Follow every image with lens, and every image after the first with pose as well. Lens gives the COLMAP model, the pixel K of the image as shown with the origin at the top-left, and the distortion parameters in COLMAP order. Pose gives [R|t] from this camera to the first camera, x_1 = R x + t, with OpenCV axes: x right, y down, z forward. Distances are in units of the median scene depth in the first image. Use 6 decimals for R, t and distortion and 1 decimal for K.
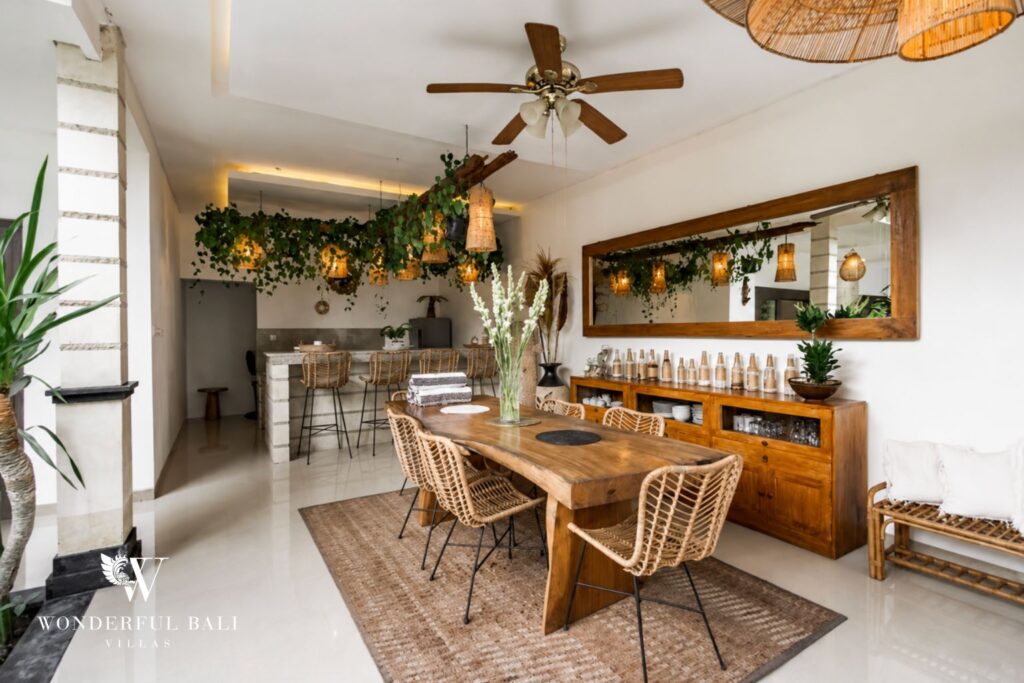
lens RADIAL K [[485.0, 0, 512.0], [0, 485.0, 341.5], [0, 0, 1]] dist [-0.018052, 0.000045]
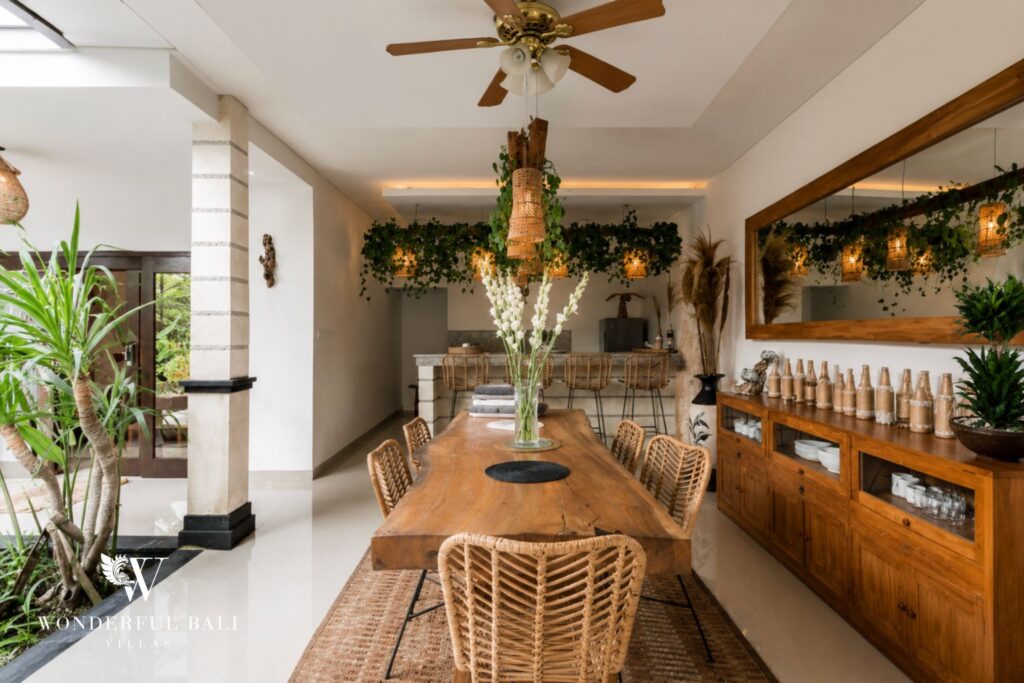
lens RADIAL K [[515.7, 0, 509.0], [0, 515.7, 328.9], [0, 0, 1]] dist [0.000341, -0.000236]
pose [[0.859421, -0.008685, -0.511195, 0.247582], [-0.005823, 0.999625, -0.026773, -0.003528], [0.511236, 0.025986, 0.859047, 0.131590]]
